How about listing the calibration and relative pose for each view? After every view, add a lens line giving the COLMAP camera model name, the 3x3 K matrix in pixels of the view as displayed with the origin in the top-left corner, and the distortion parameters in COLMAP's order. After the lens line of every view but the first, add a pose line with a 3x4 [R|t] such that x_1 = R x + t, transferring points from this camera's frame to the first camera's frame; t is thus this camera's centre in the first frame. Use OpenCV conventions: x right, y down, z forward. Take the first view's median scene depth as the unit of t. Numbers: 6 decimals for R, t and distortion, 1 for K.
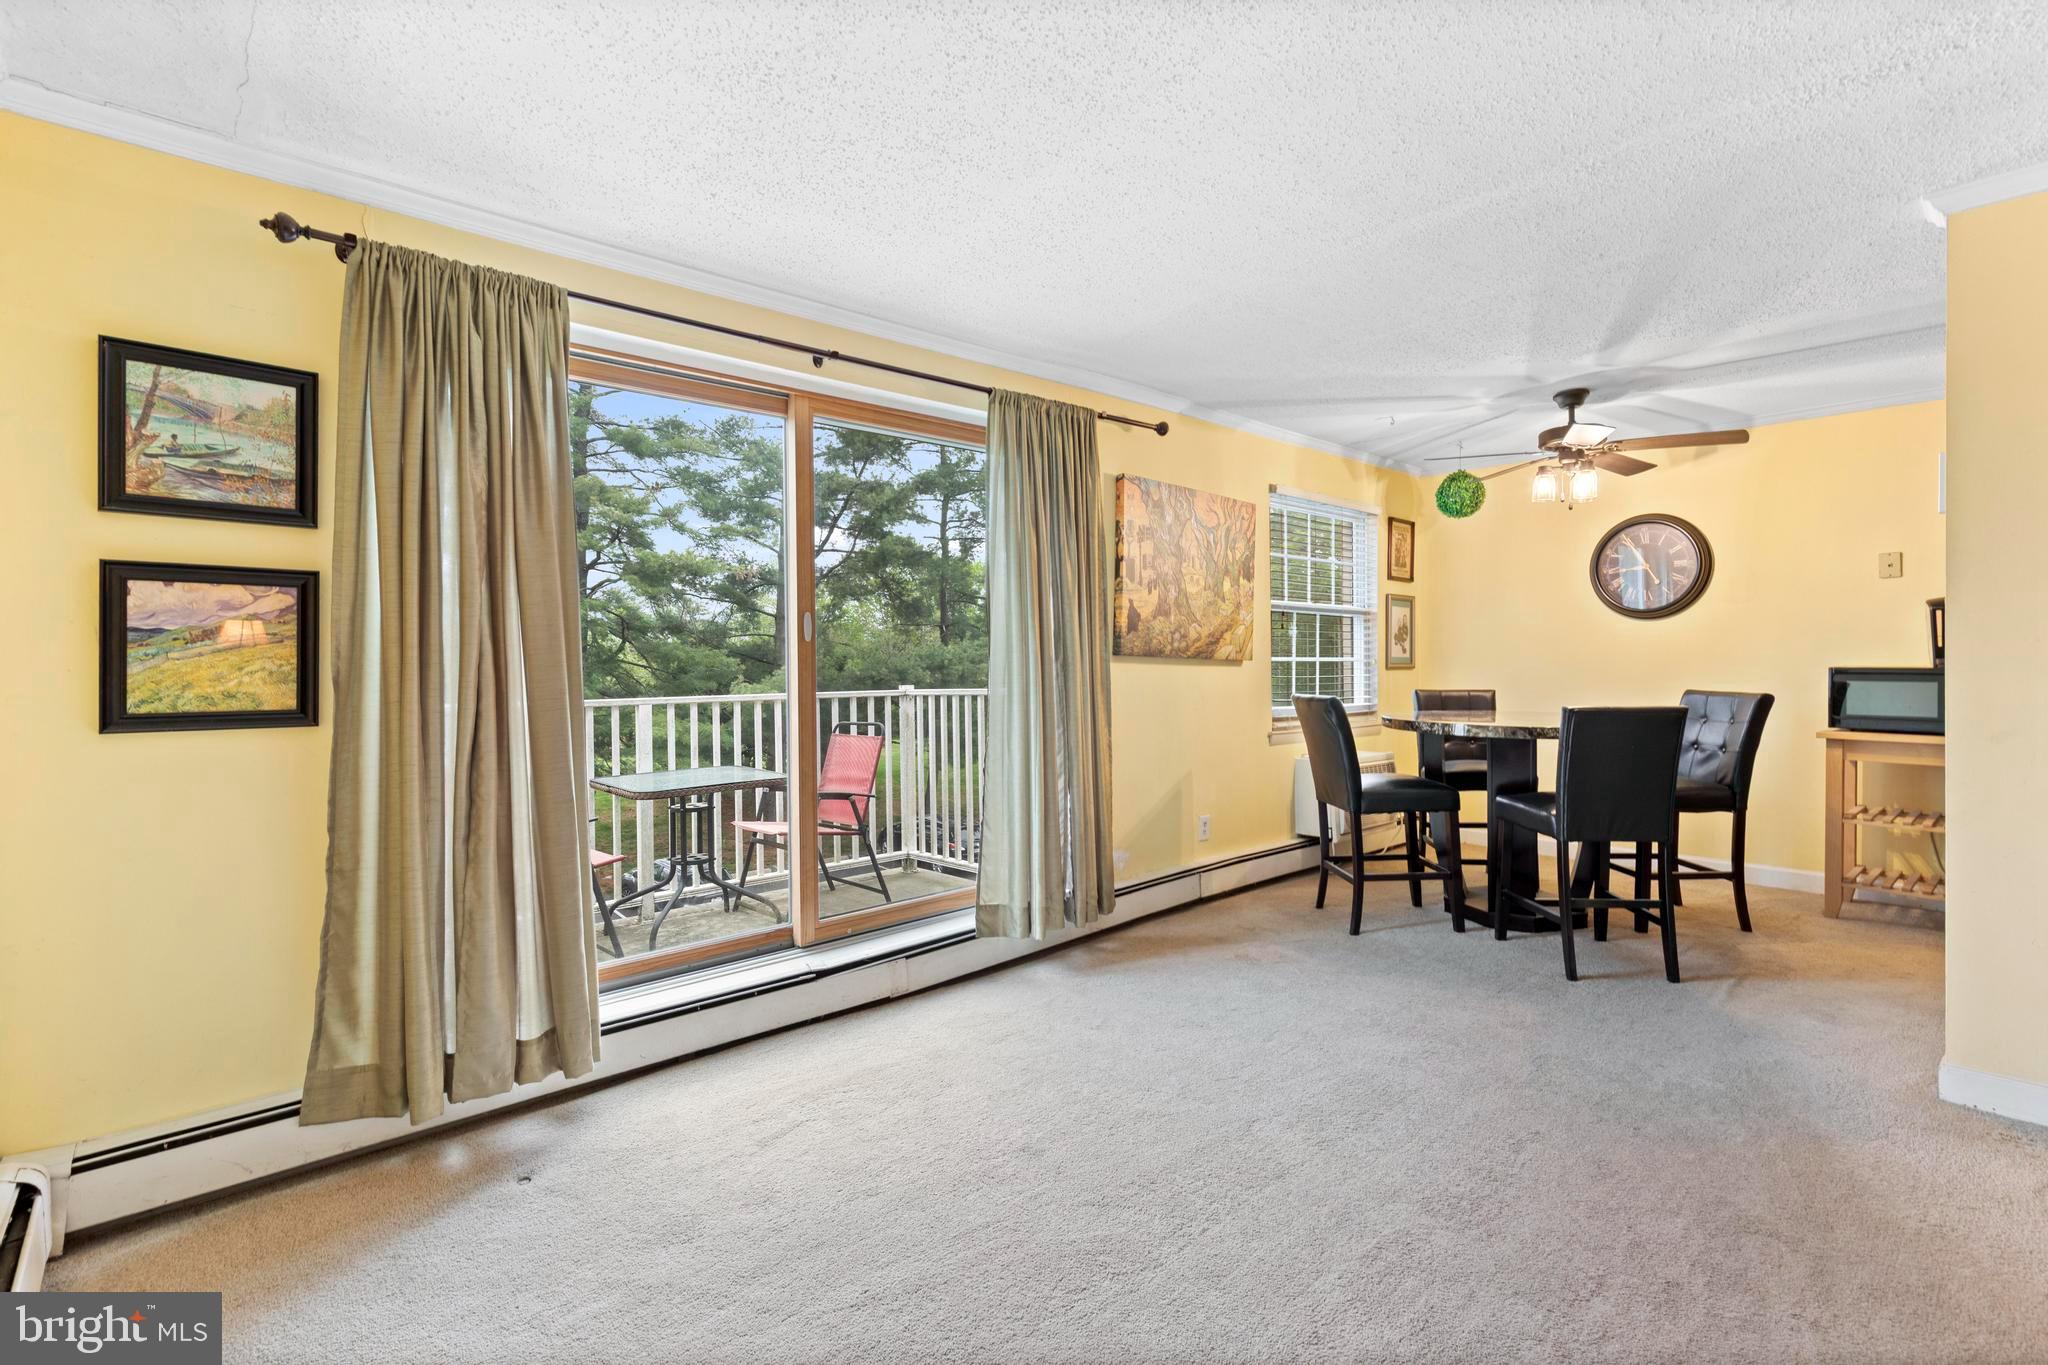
lens RADIAL K [[943.6, 0, 1019.0], [0, 943.6, 677.3], [0, 0, 1]] dist [0.000203, -0.000243]
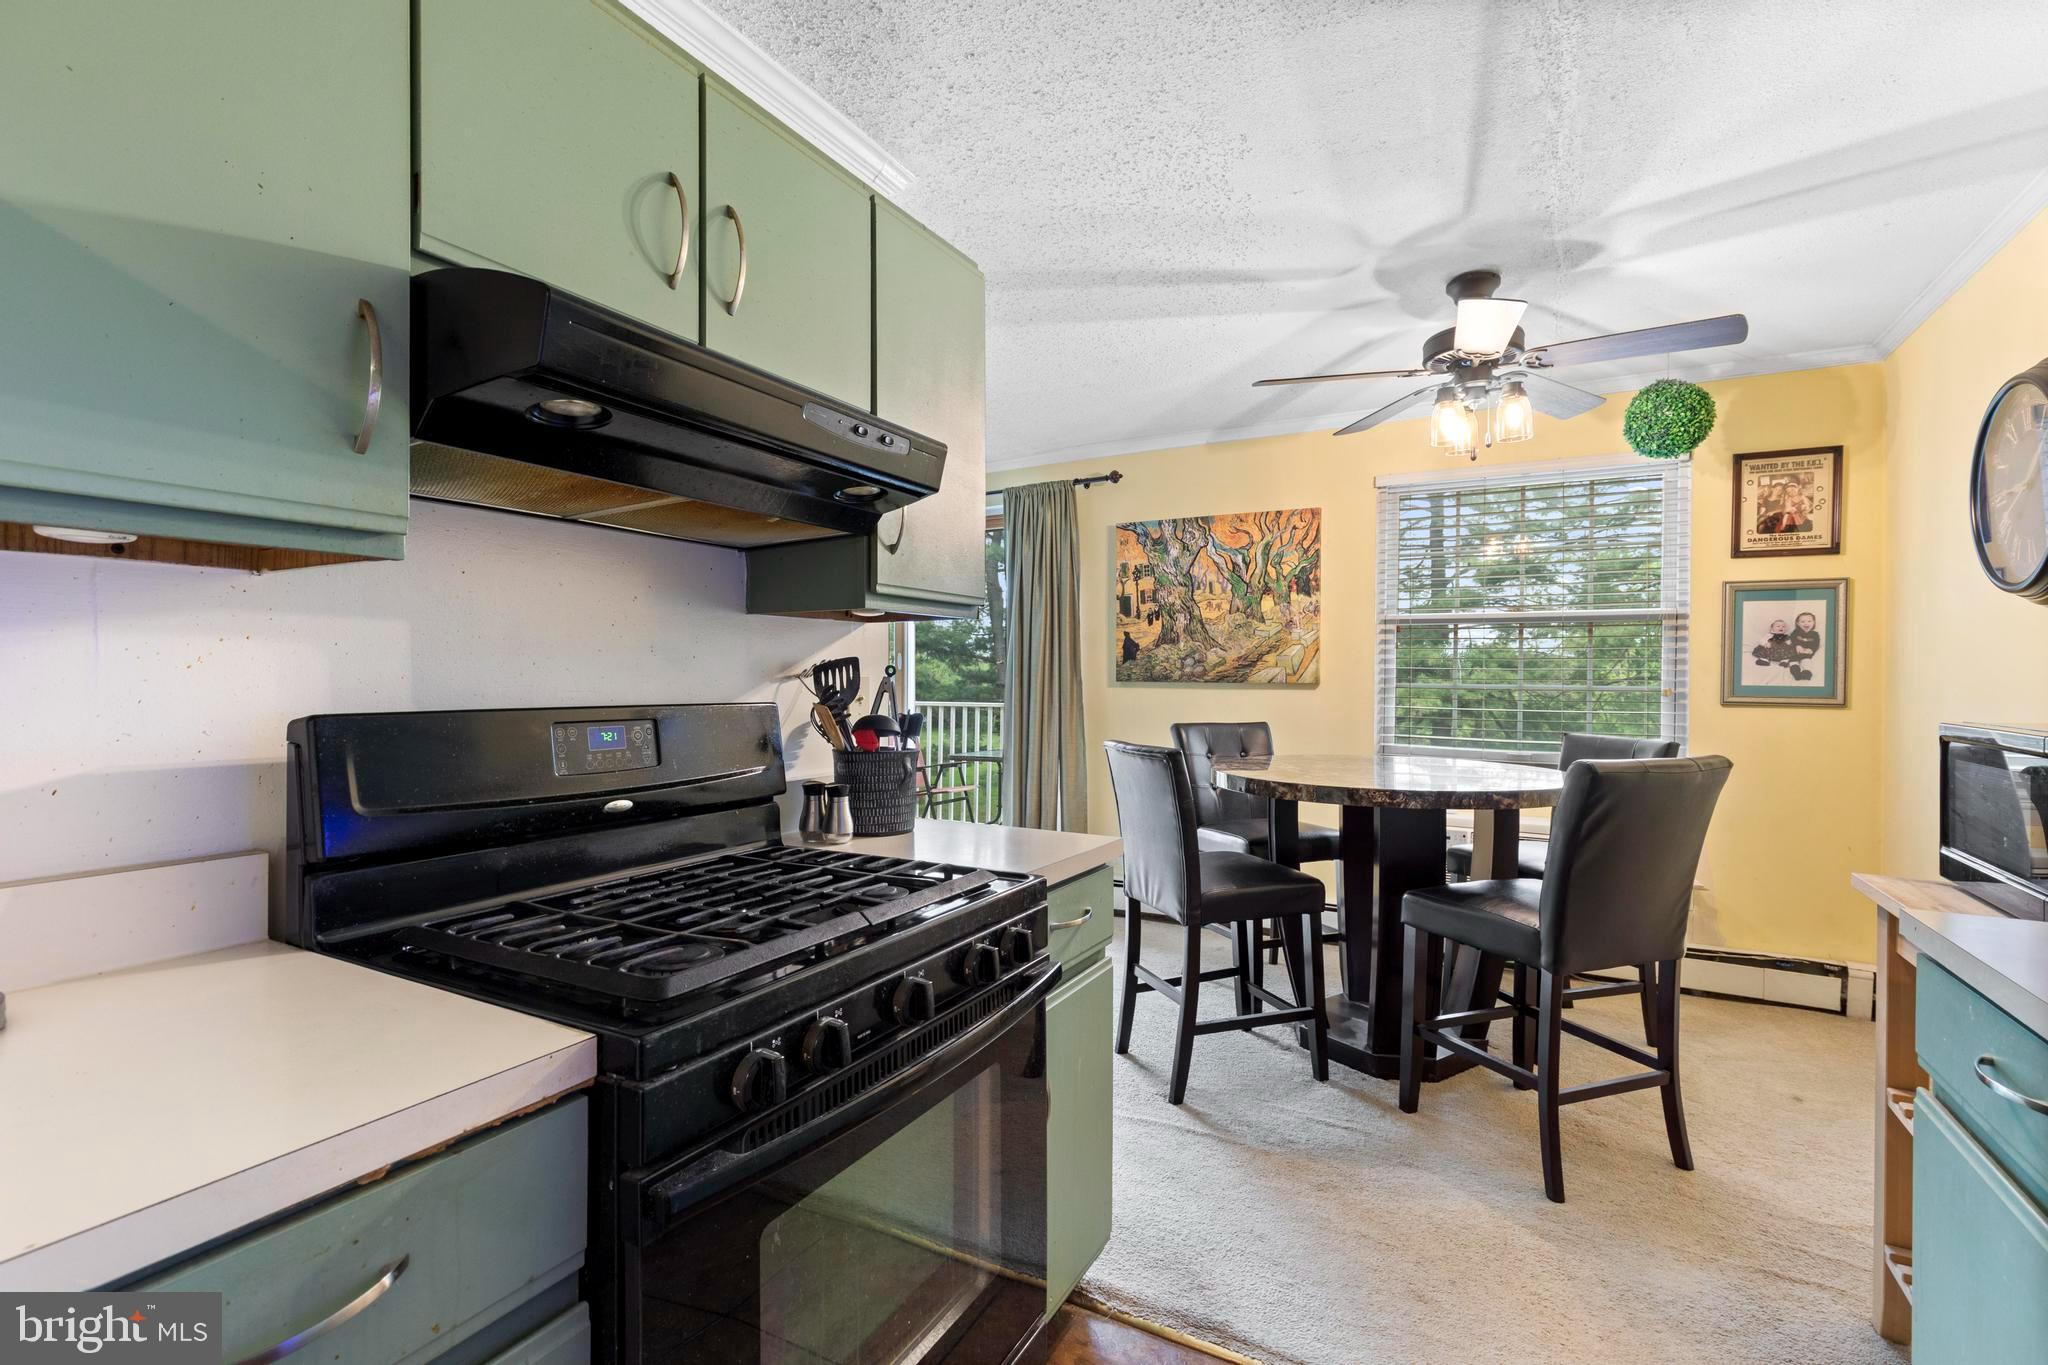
lens RADIAL K [[943.6, 0, 1025.5], [0, 943.6, 690.3], [0, 0, 1]] dist [0.000203, -0.000243]
pose [[0.289014, 0.010746, -0.957265, 1.115253], [-0.007000, 0.999934, 0.009111, -0.019531], [0.957299, 0.004068, 0.289070, 0.521314]]
